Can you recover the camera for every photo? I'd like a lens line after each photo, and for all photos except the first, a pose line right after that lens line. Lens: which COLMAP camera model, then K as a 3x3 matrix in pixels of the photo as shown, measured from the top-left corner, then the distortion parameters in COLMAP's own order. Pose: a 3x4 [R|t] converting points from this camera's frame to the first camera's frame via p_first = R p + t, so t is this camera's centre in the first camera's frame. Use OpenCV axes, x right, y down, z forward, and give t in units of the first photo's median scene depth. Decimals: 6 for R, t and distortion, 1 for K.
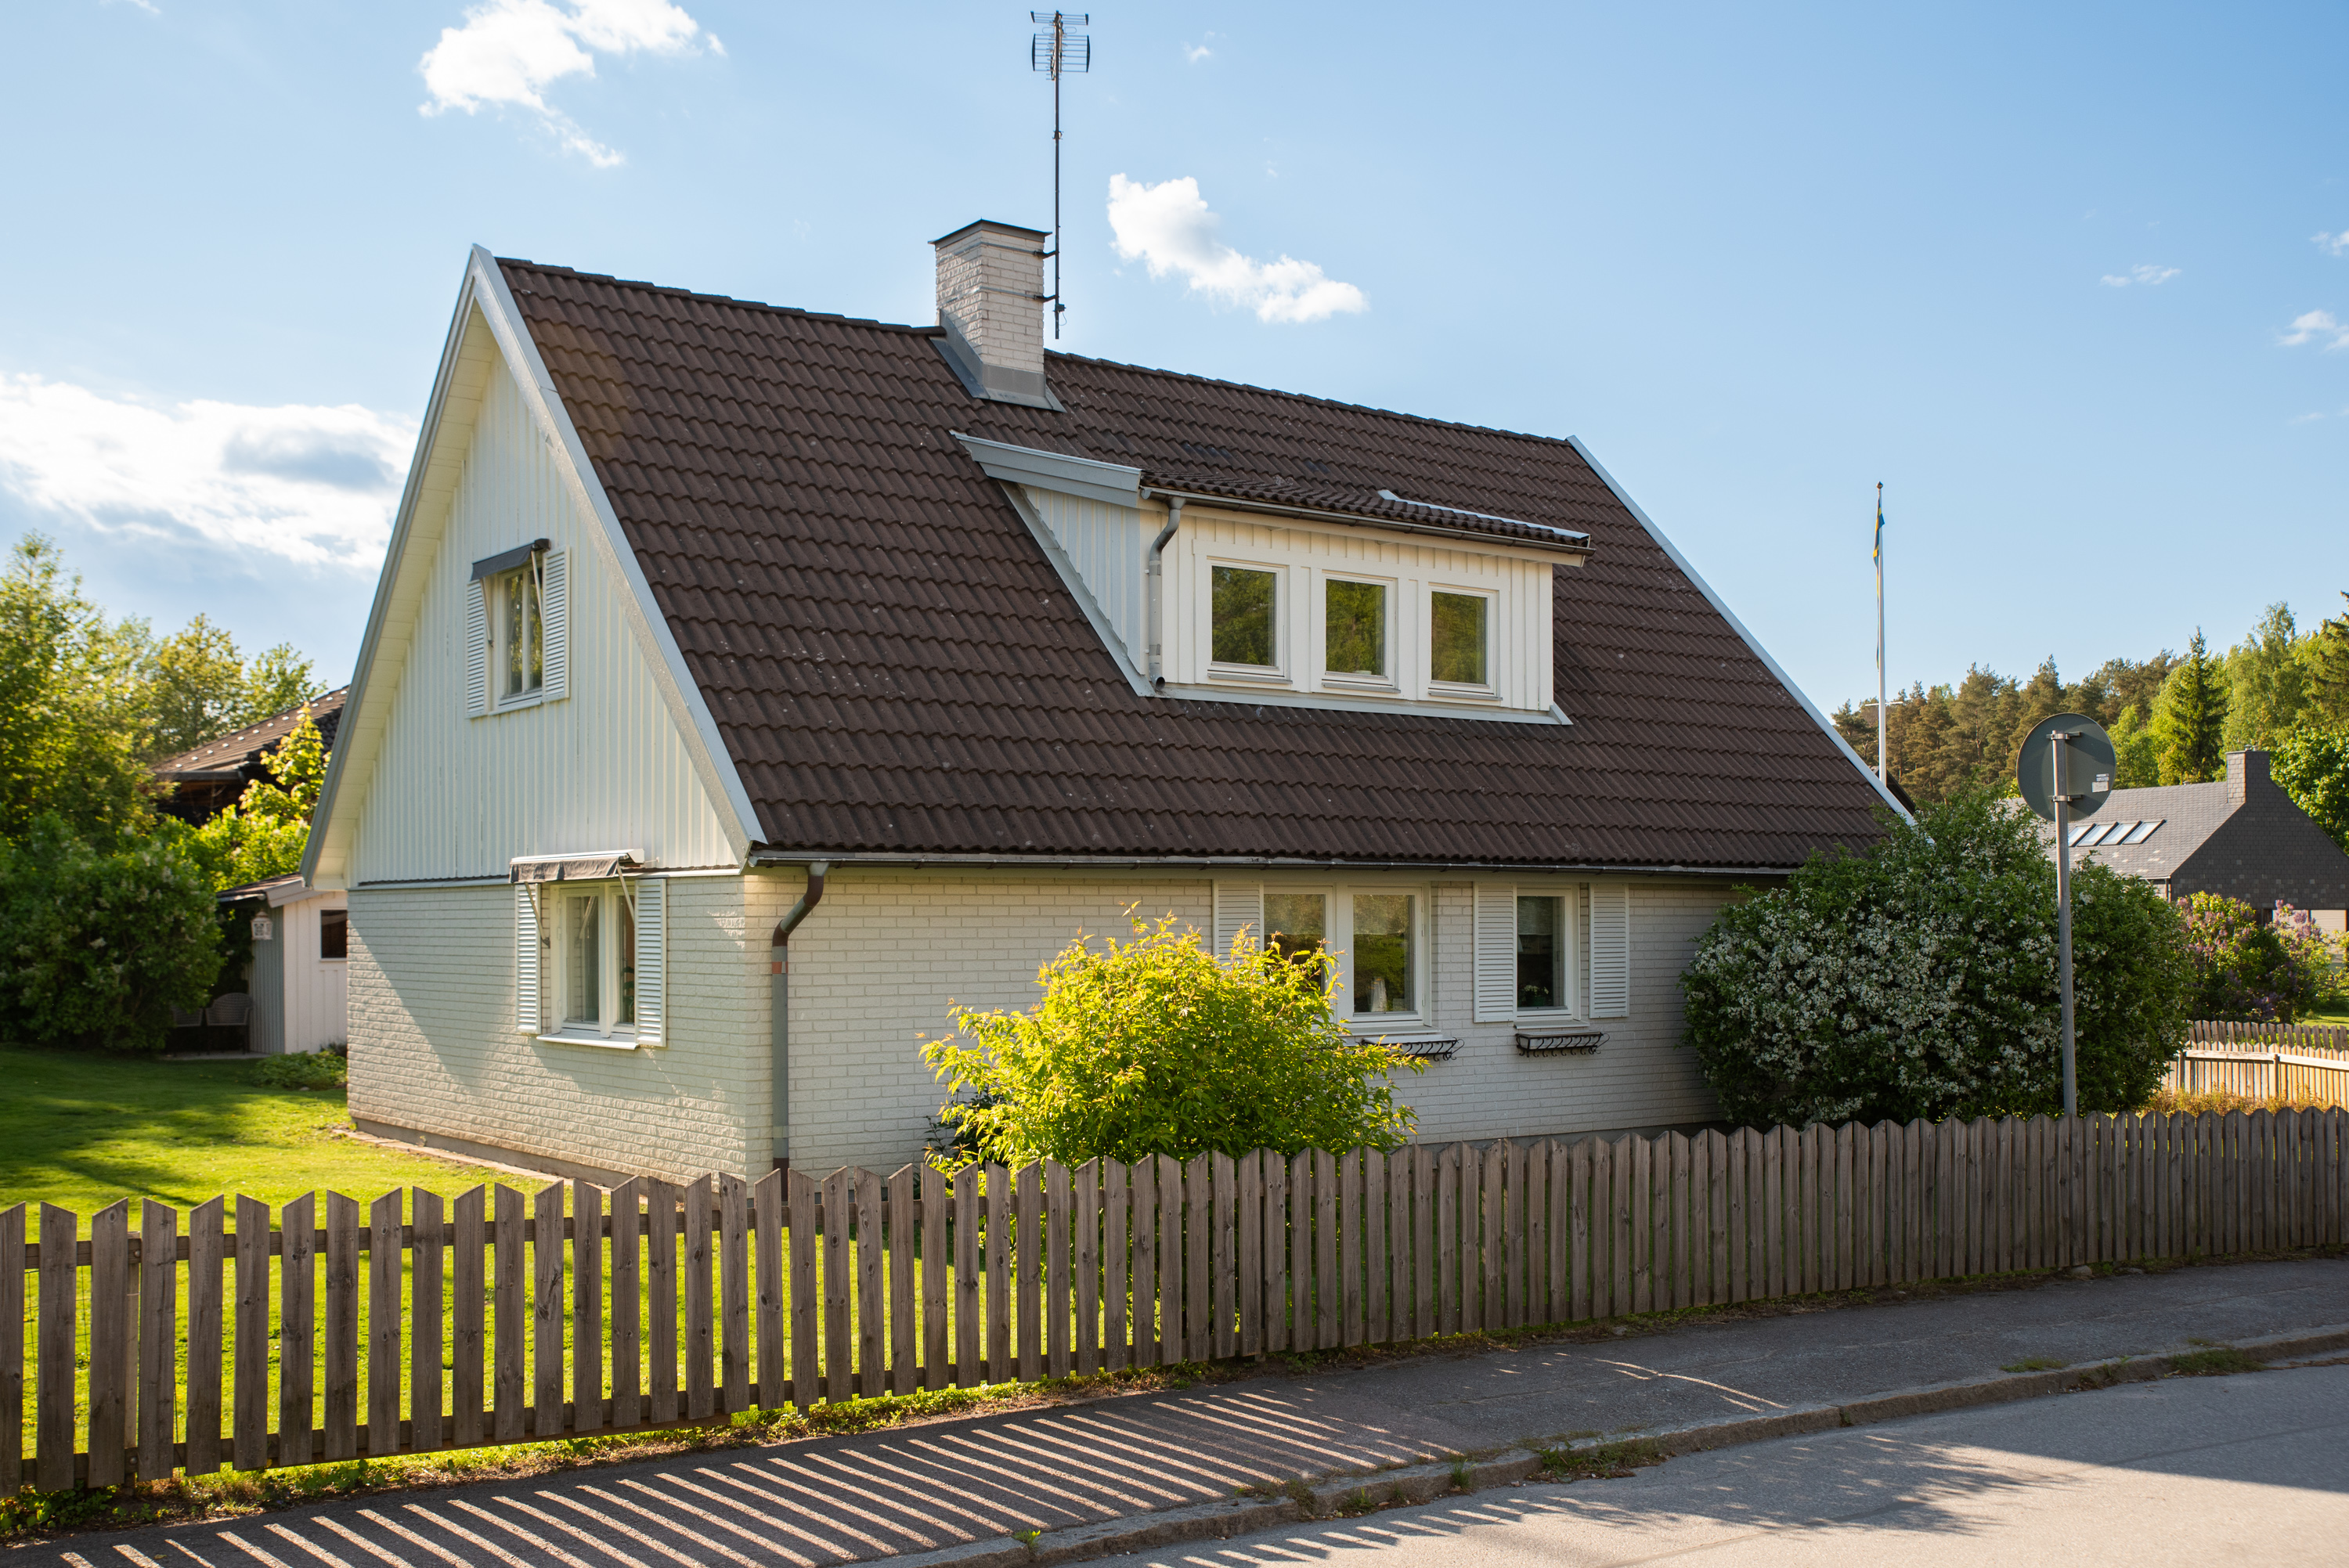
lens RADIAL K [[2435.9, 0, 1177.1], [0, 2435.9, 793.4], [0, 0, 1]] dist [0.019082, 0.000000]
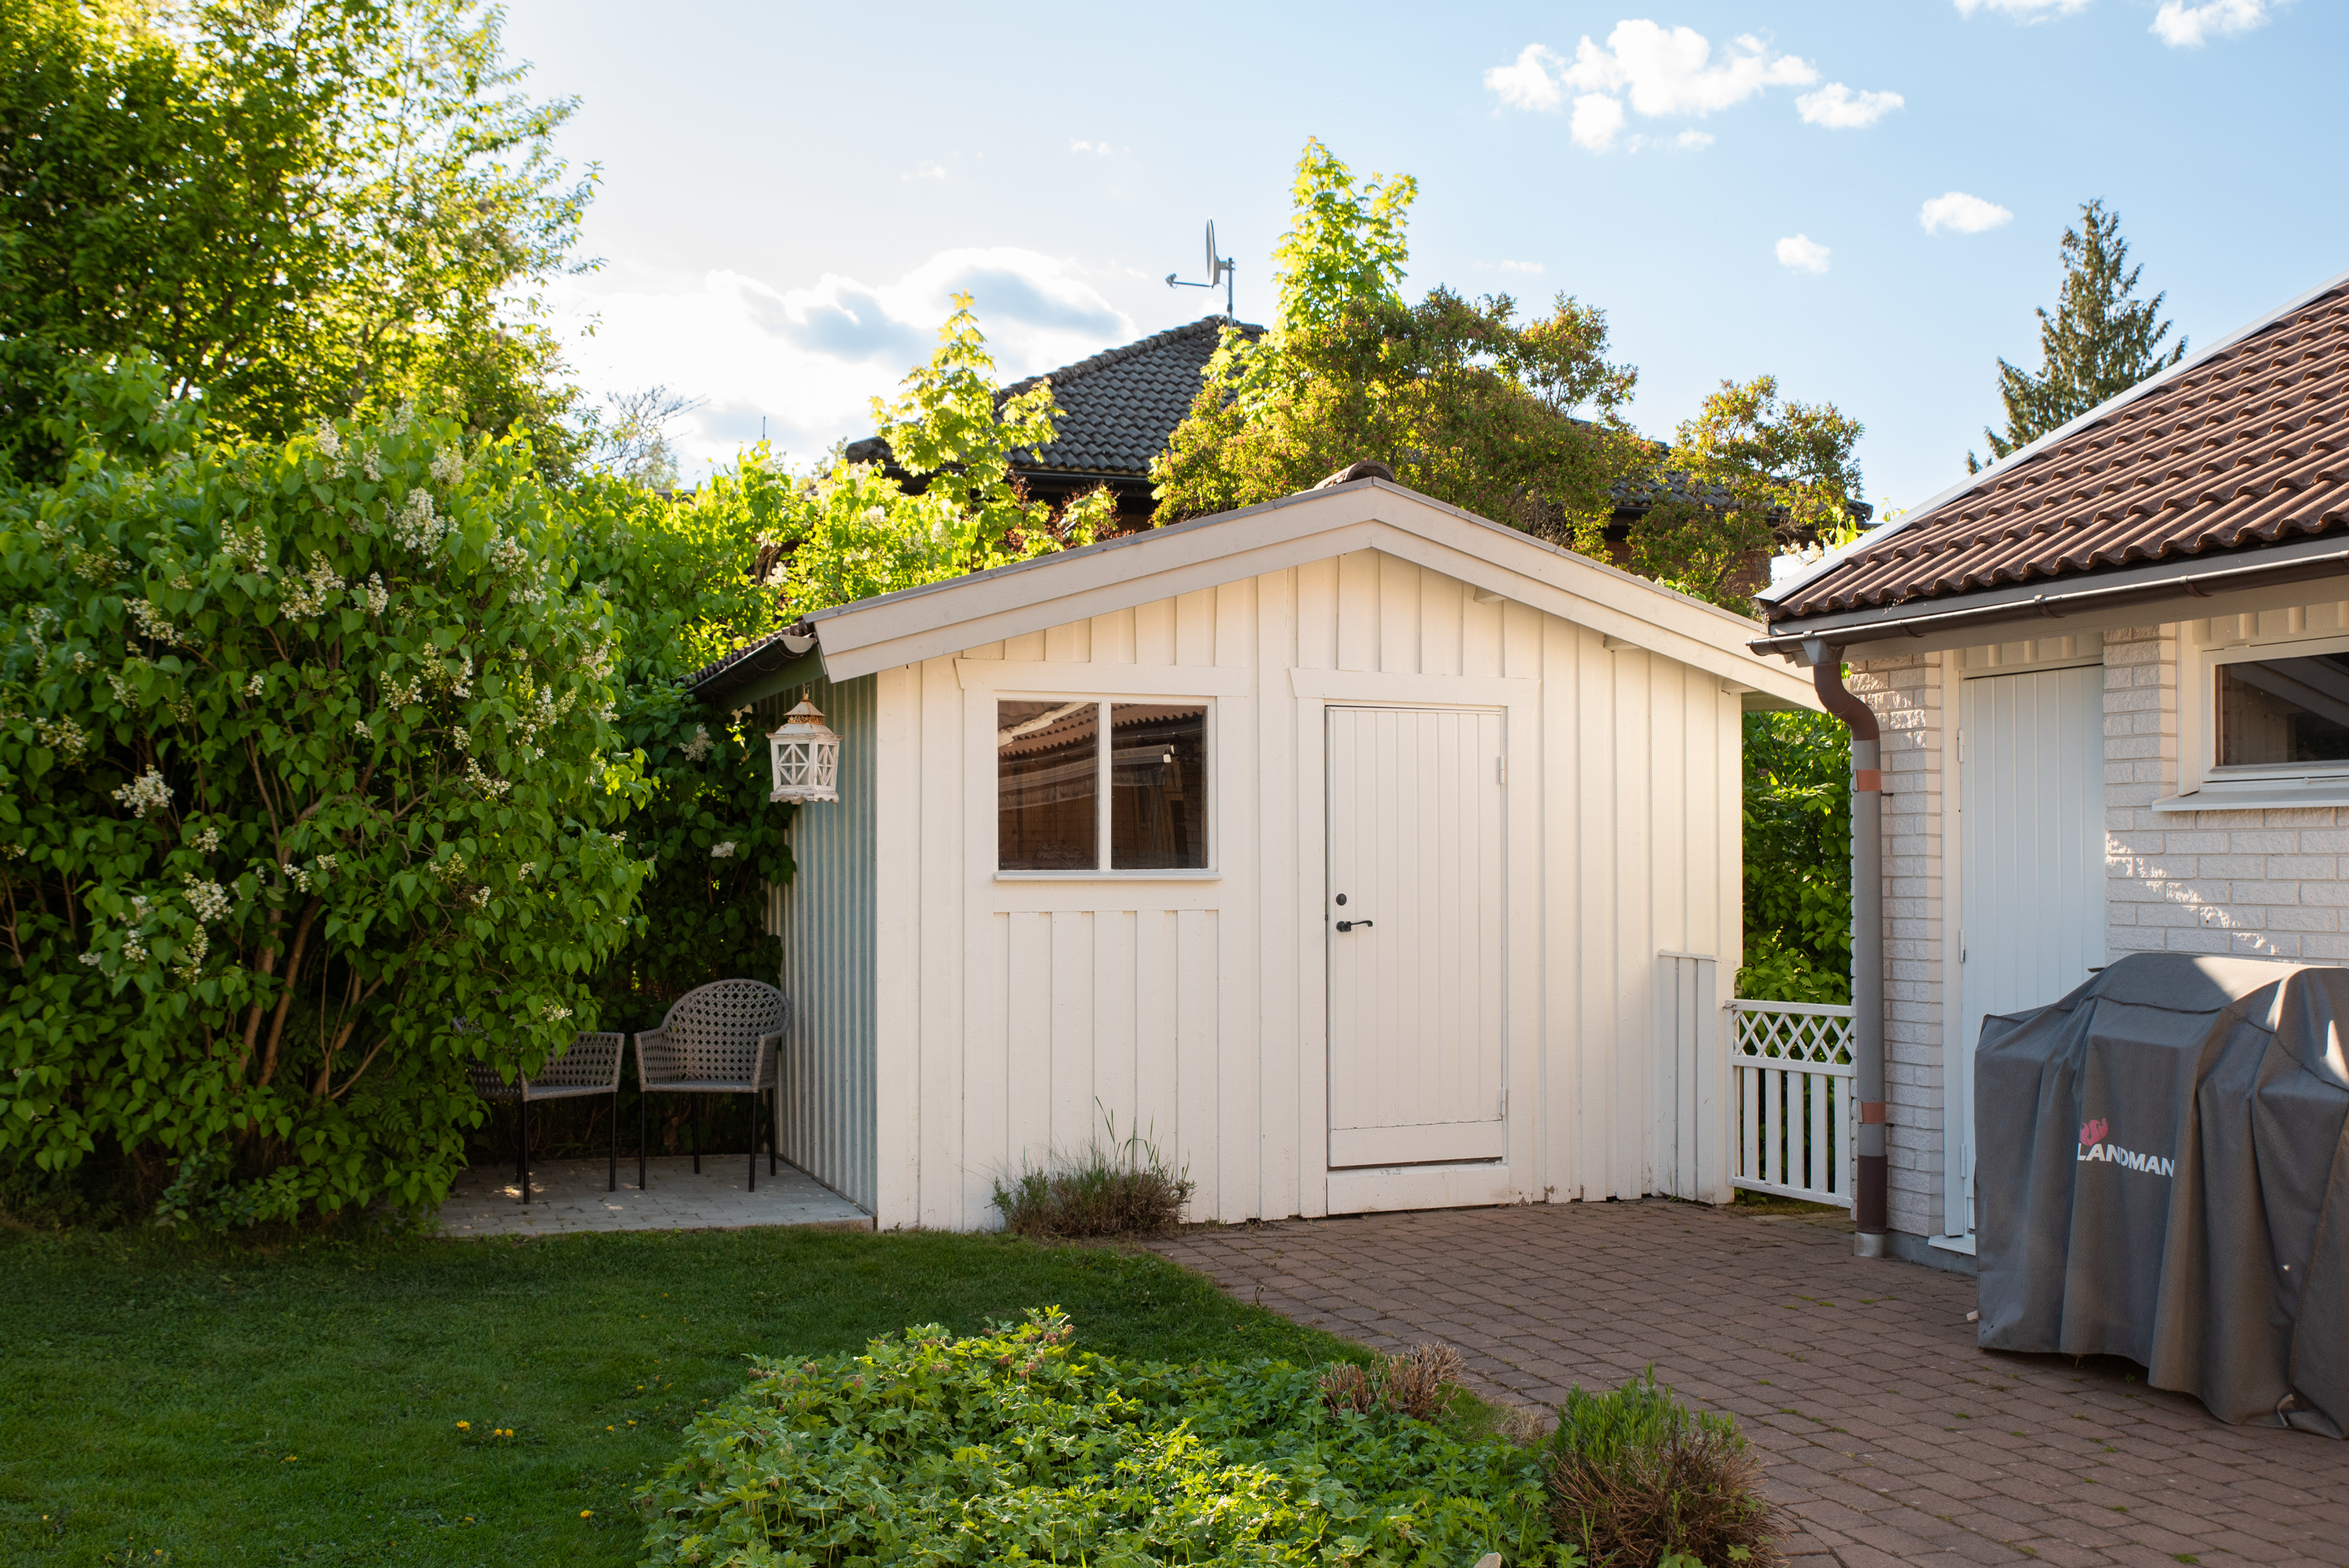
lens RADIAL K [[2435.9, 0, 1173.7], [0, 2435.9, 788.0], [0, 0, 1]] dist [0.019082, 0.000000]
pose [[0.967539, 0.007307, -0.252616, -0.279872], [0.000012, 0.999581, 0.028959, 0.053472], [0.252722, -0.028022, 0.967133, 0.787070]]
